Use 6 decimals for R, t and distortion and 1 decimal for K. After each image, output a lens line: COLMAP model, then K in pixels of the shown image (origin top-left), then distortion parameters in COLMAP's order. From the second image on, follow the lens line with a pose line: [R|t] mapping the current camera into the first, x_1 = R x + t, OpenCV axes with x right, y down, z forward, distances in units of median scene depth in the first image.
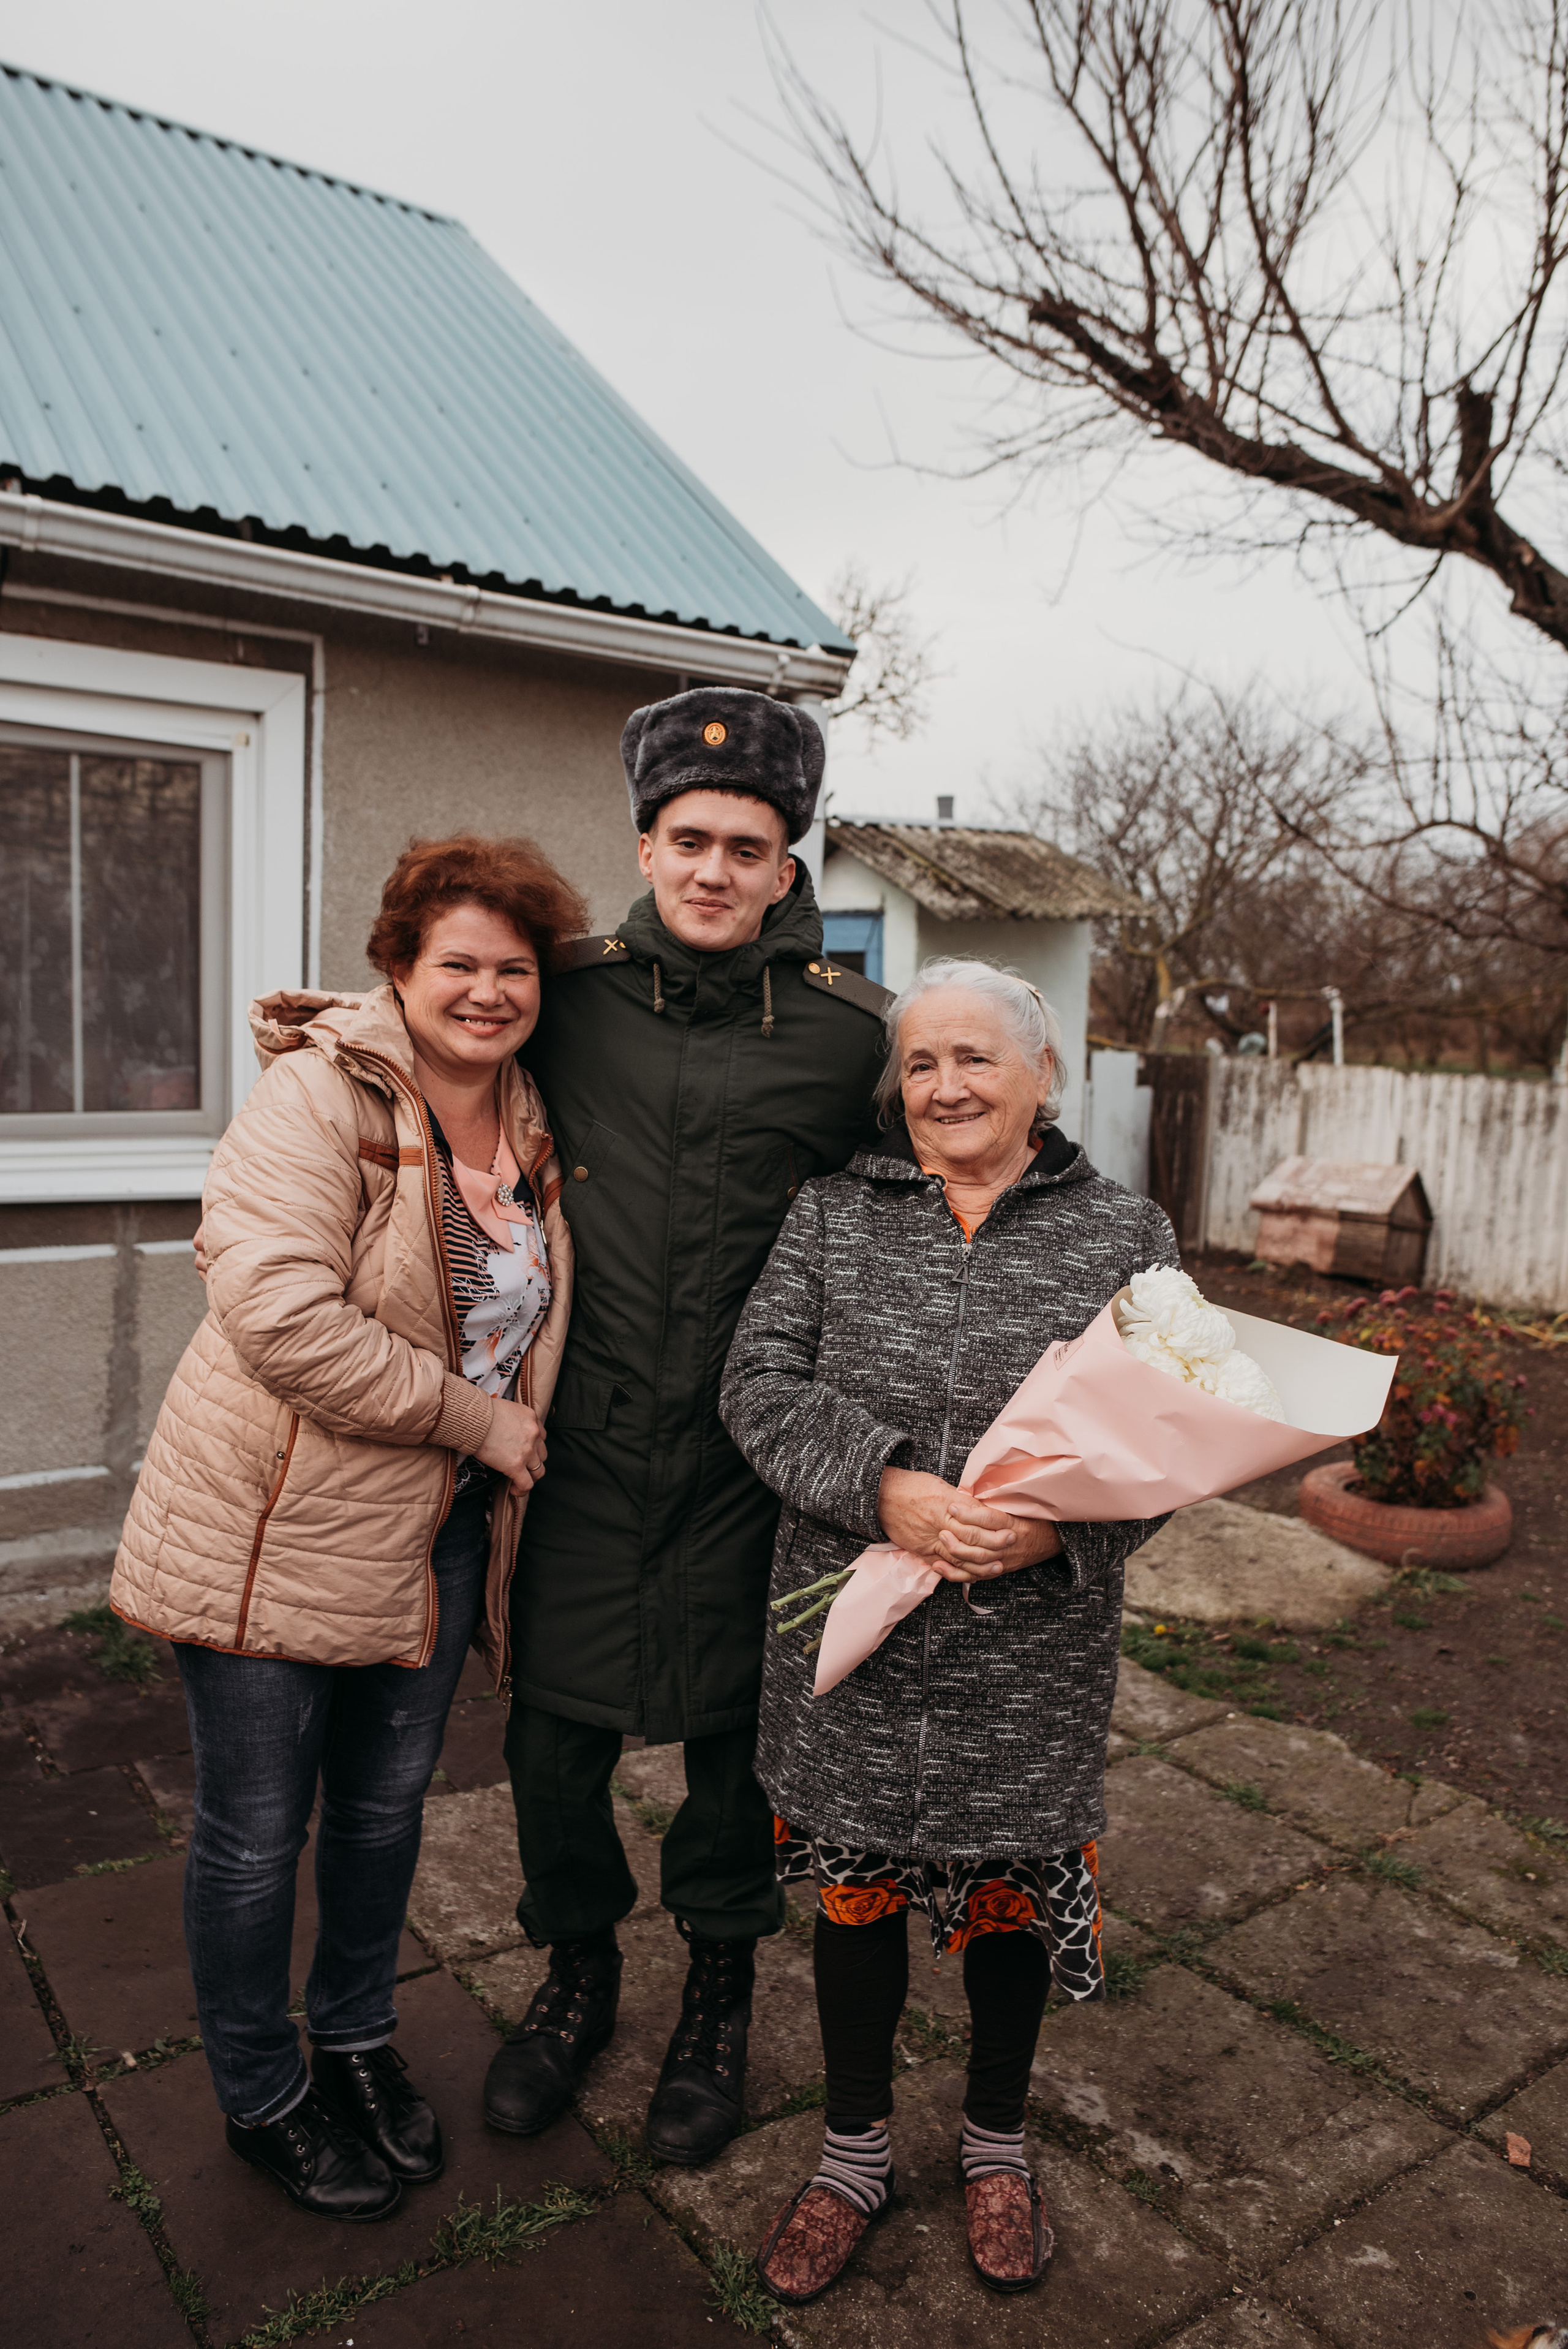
lens RADIAL K [[1704.7, 0, 781.2], [0, 1704.7, 1144.1], [0, 0, 1]] dist [-0.045131, 0.020692]
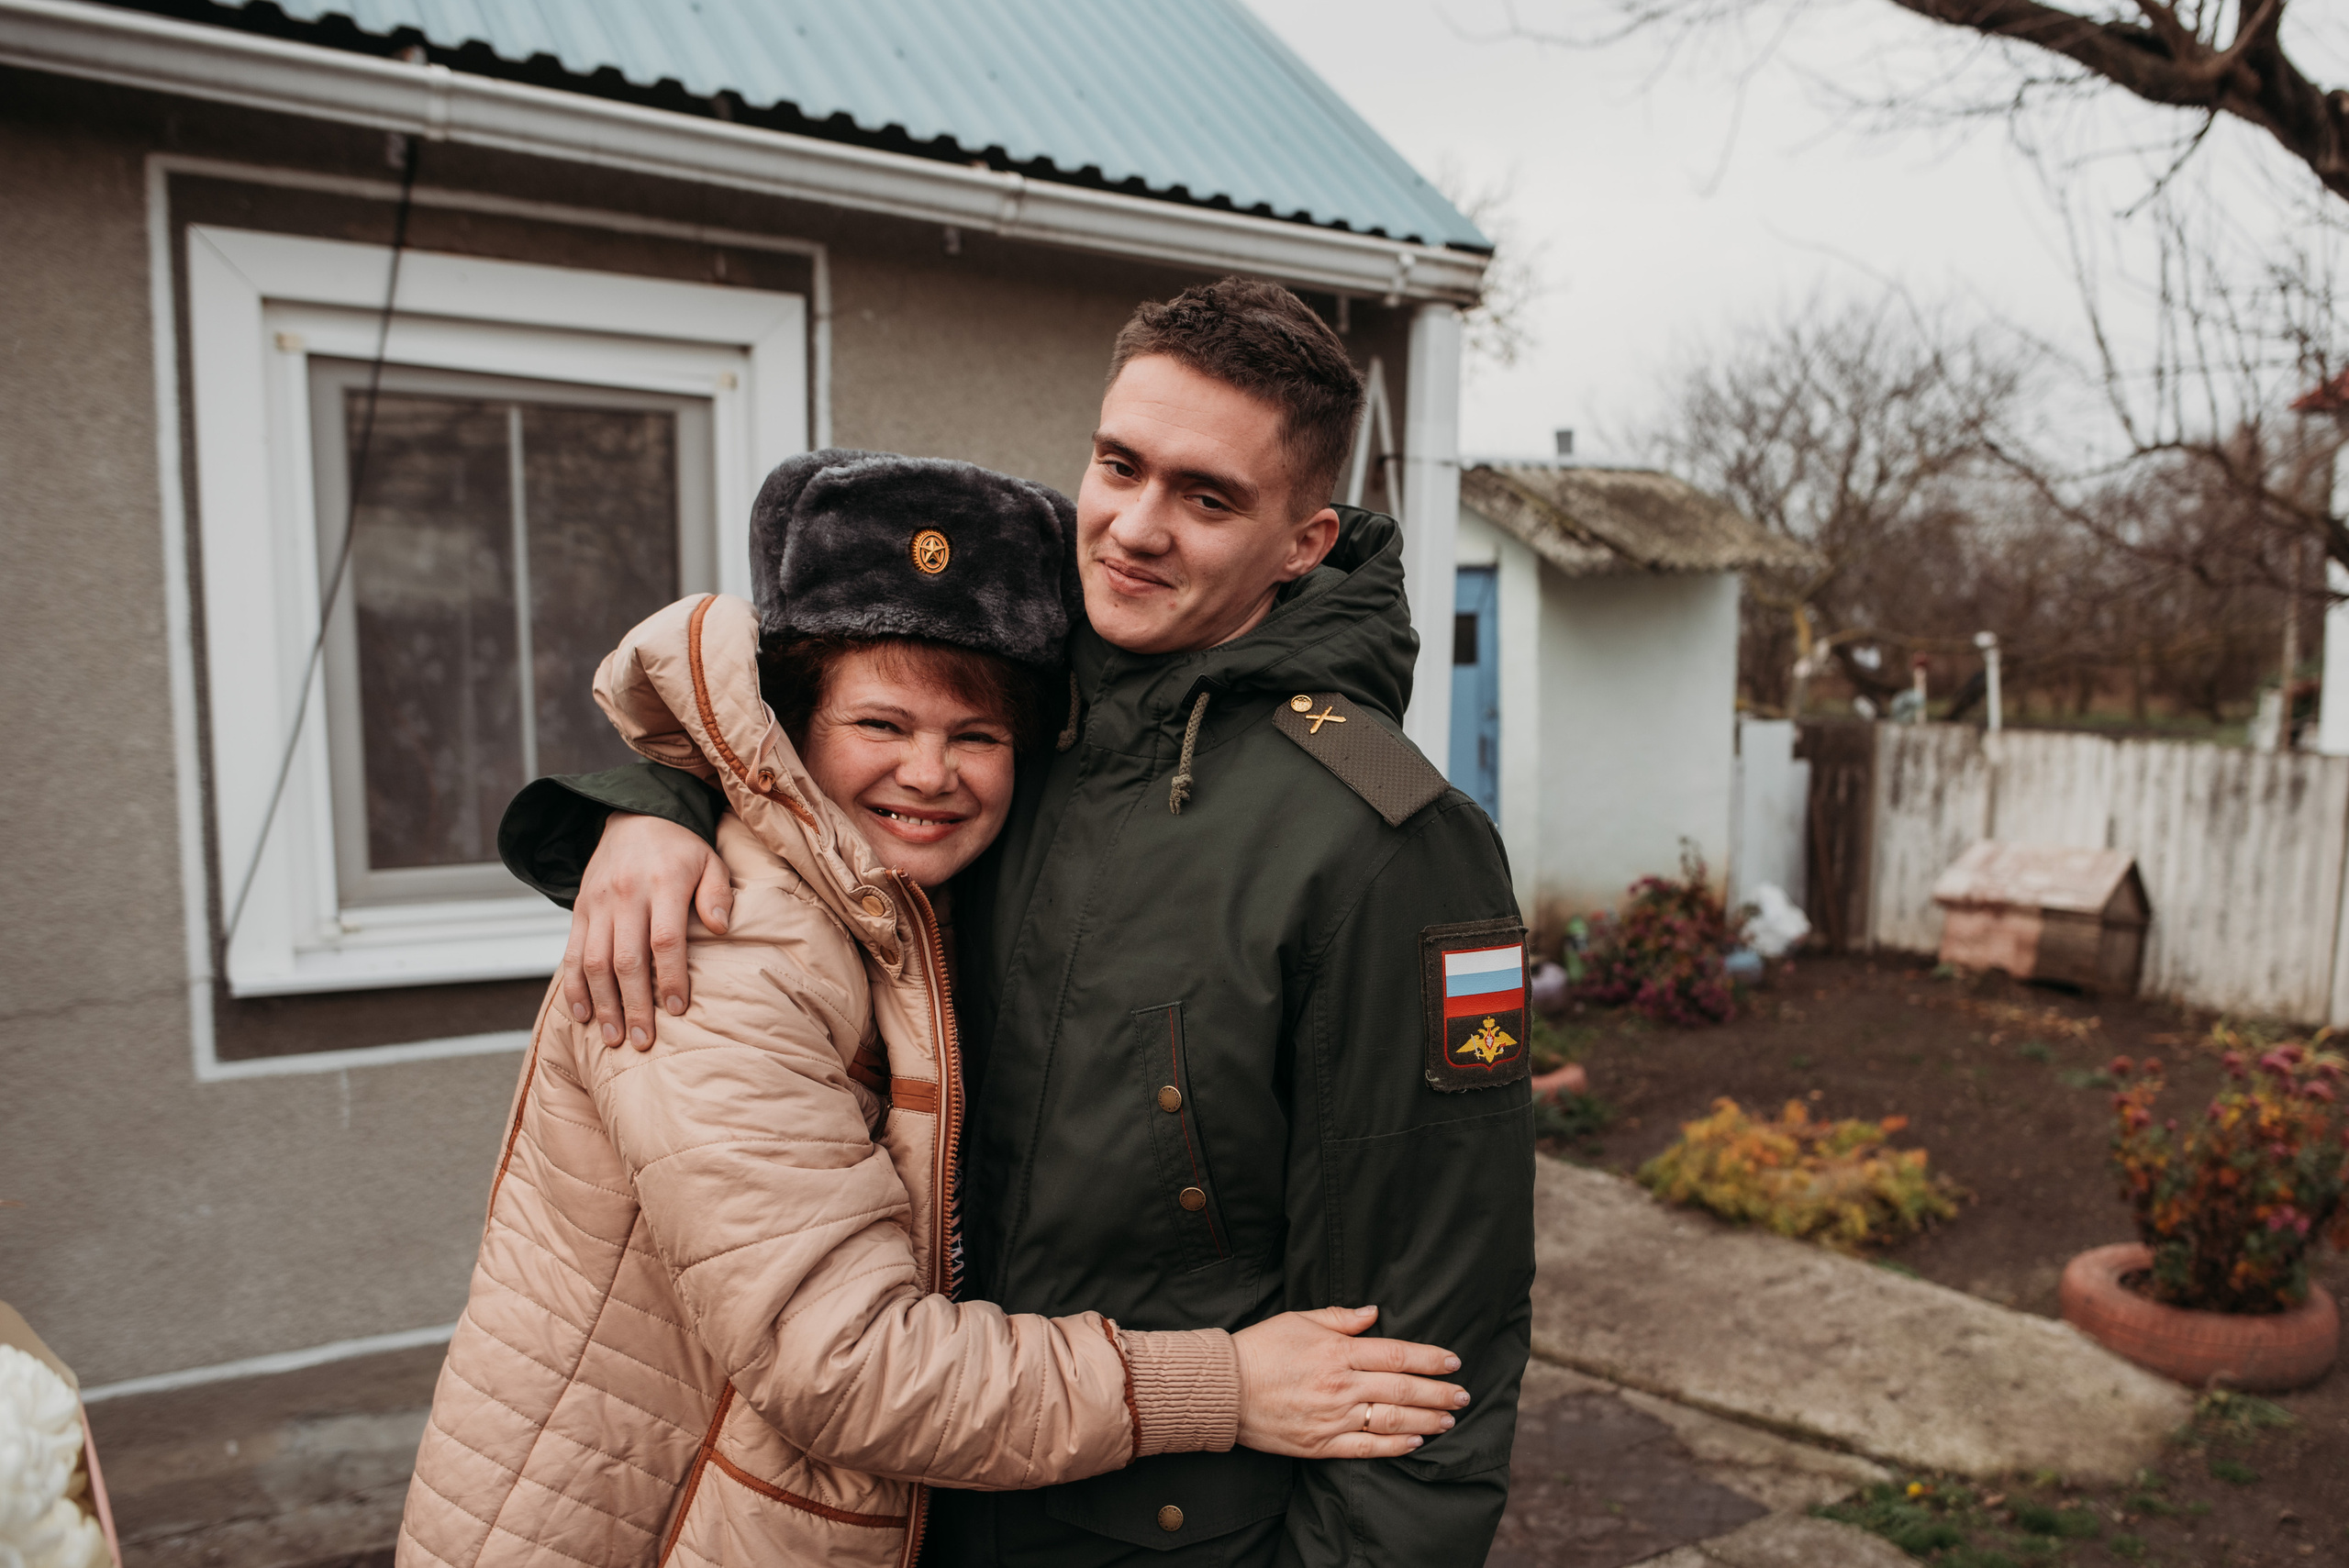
lens RADIAL K [[1827.0, 0, 1274.7], [0, 1827.0, 863.0], [0, 0, 1]] dist [-0.050143, 0.027013]
pose [[0.998768, -0.018027, -0.046225, -0.025408], [0.019330, 0.999423, 0.027916, -0.029114], [0.045695, -0.028775, 0.998541, 0.141454]]
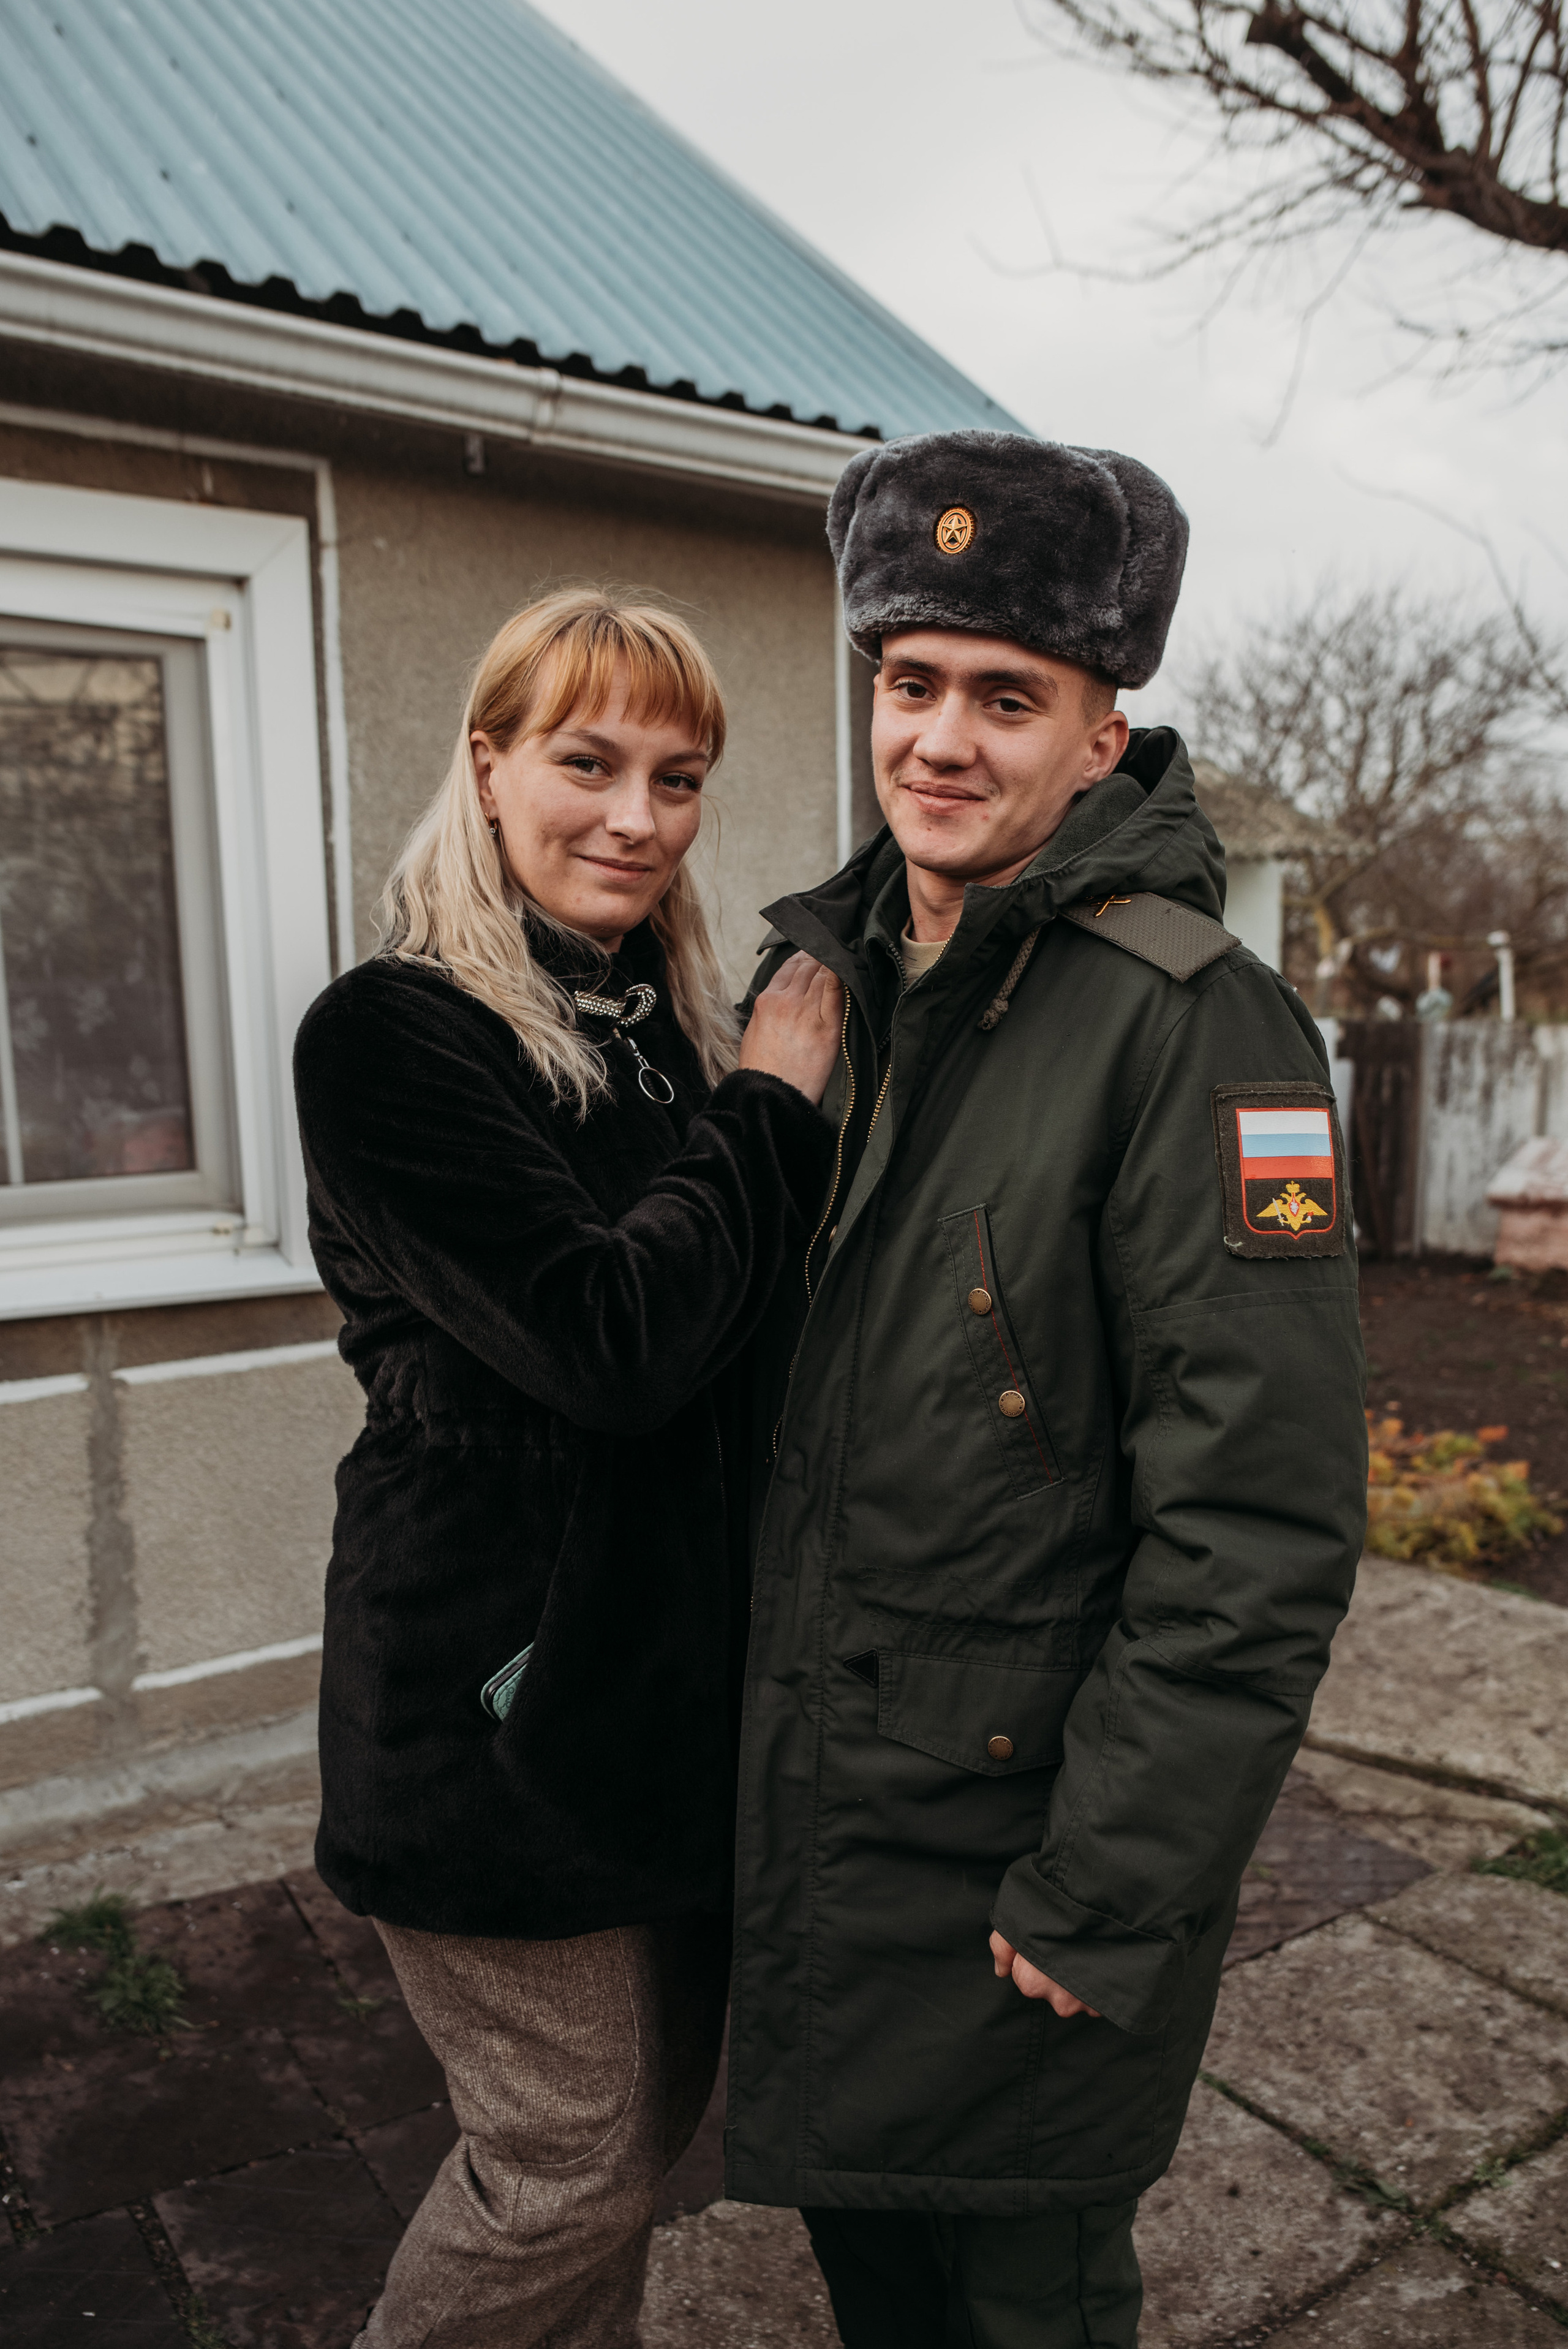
lens RADIAL K [[1826.8, 0, 842.1], [0, 1826.8, 1273.7], [0, 0, 1]] dist [-0.050143, 0.027013]
pose [[0.999068, -0.042395, -0.008127, -0.065099], [0.042899, 0.996057, 0.077654, -0.021277], [0.004803, -0.077930, 0.996947, 0.226178]]
